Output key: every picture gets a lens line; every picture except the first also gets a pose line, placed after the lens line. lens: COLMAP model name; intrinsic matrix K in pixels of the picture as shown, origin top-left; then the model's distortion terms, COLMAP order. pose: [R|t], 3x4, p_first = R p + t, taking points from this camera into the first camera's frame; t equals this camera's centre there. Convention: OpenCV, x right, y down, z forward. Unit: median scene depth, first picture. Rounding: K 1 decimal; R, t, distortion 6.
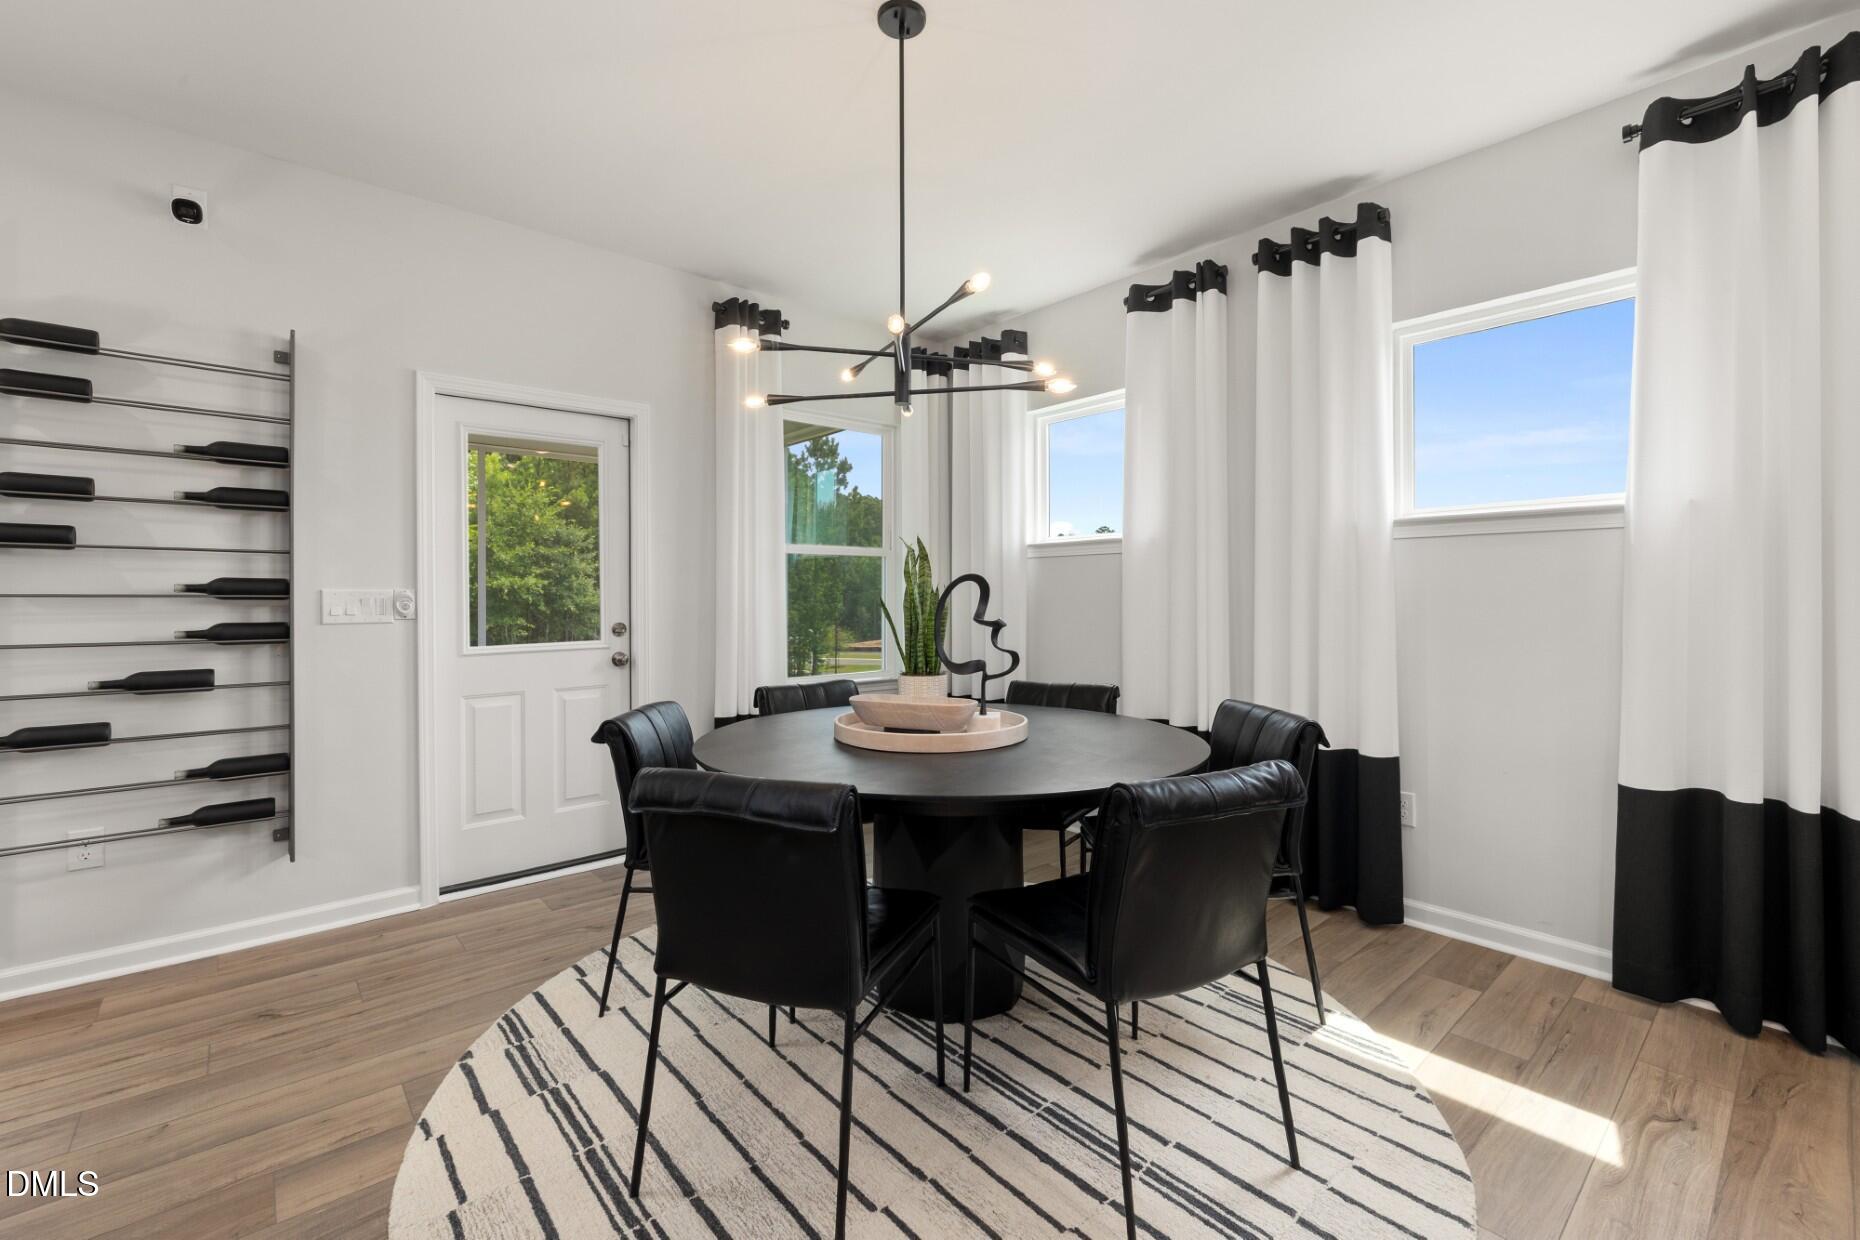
lens RADIAL K [[785.8, 0, 924.5], [0, 785.8, 591.1], [0, 0, 1]] dist [-0.000994, 0.000324]
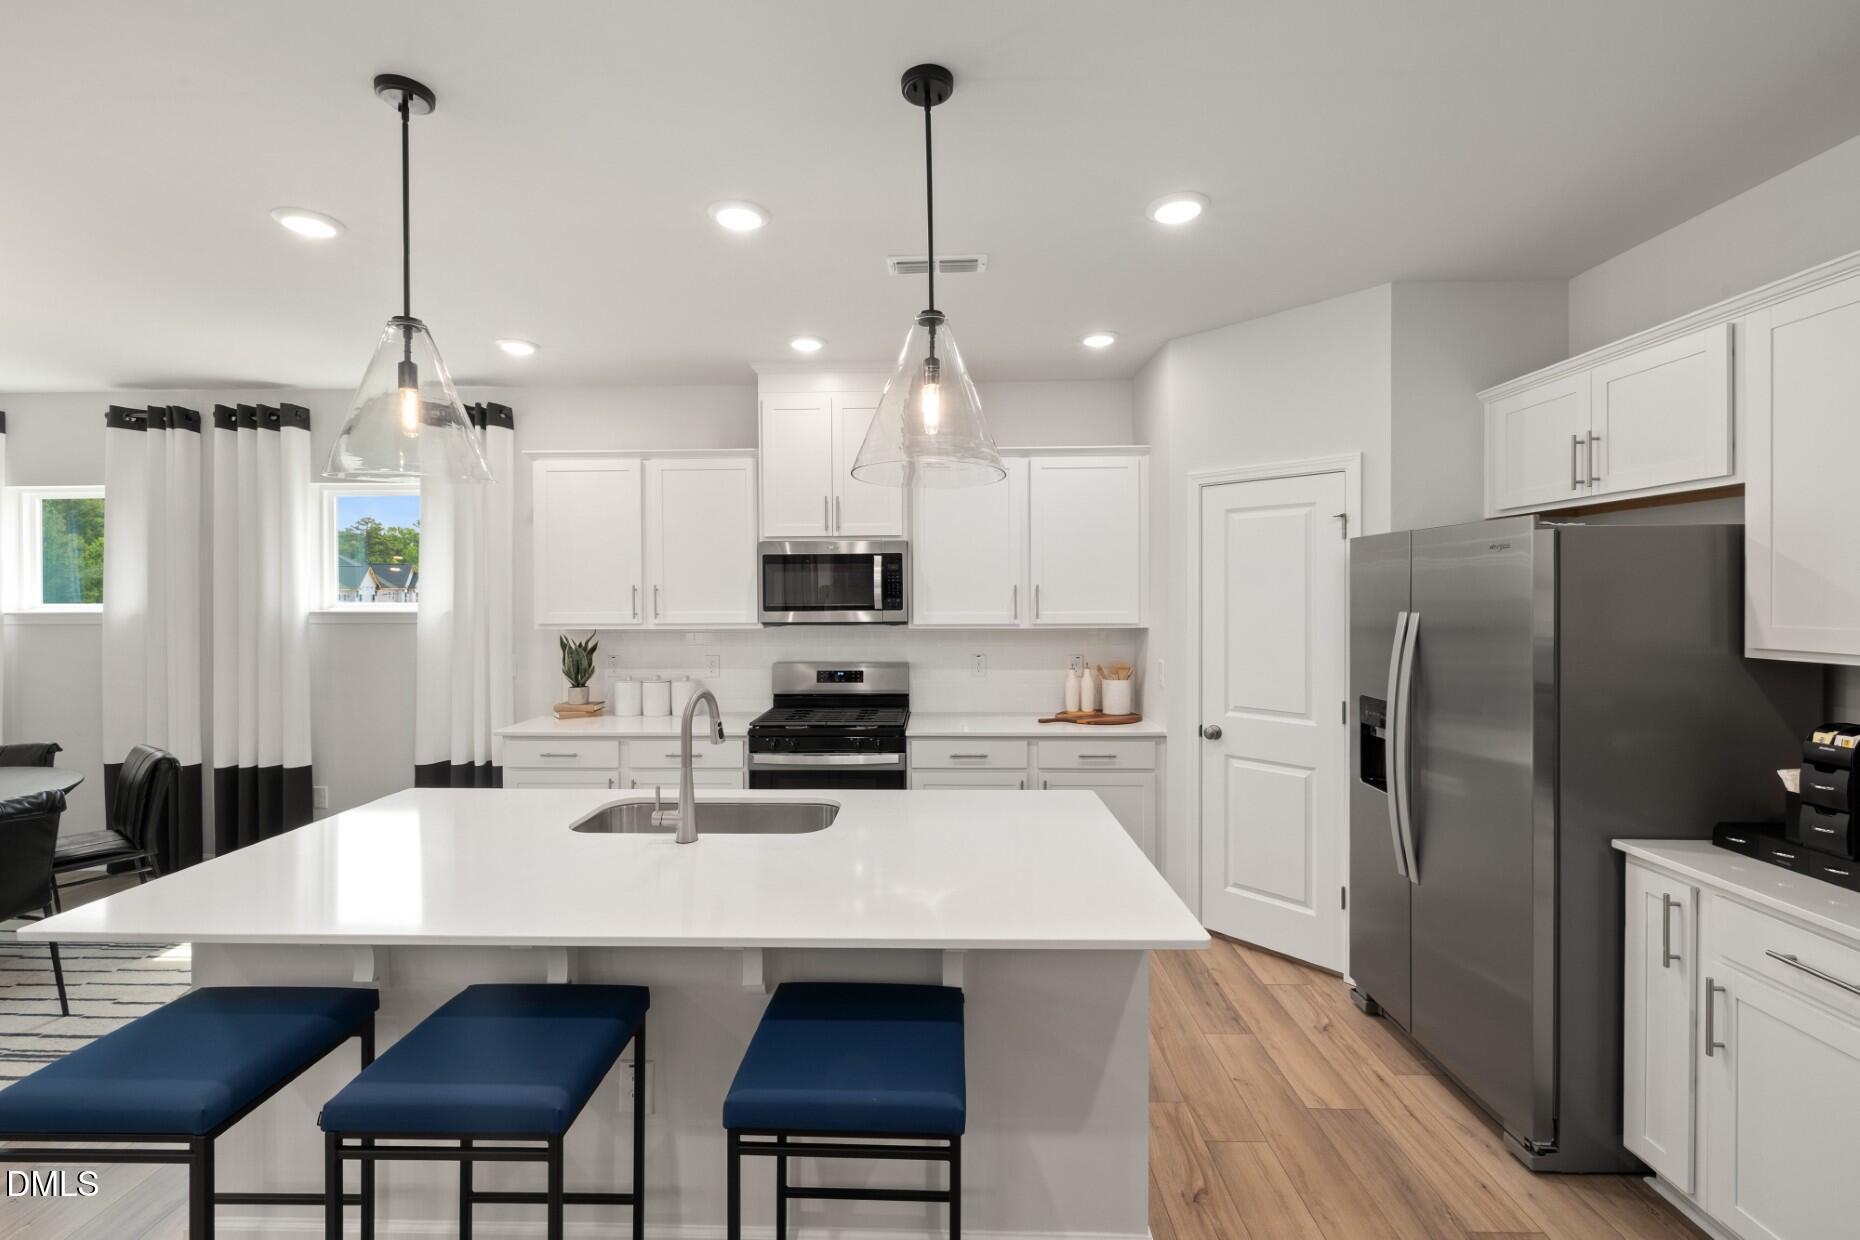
lens RADIAL K [[783.5, 0, 922.1], [0, 783.5, 603.3], [0, 0, 1]] dist [-0.002039, 0.000270]
pose [[0.679196, -0.005182, 0.733938, 0.306055], [-0.002122, 0.999957, 0.009024, -0.133210], [-0.733954, -0.007687, 0.679156, -0.980215]]
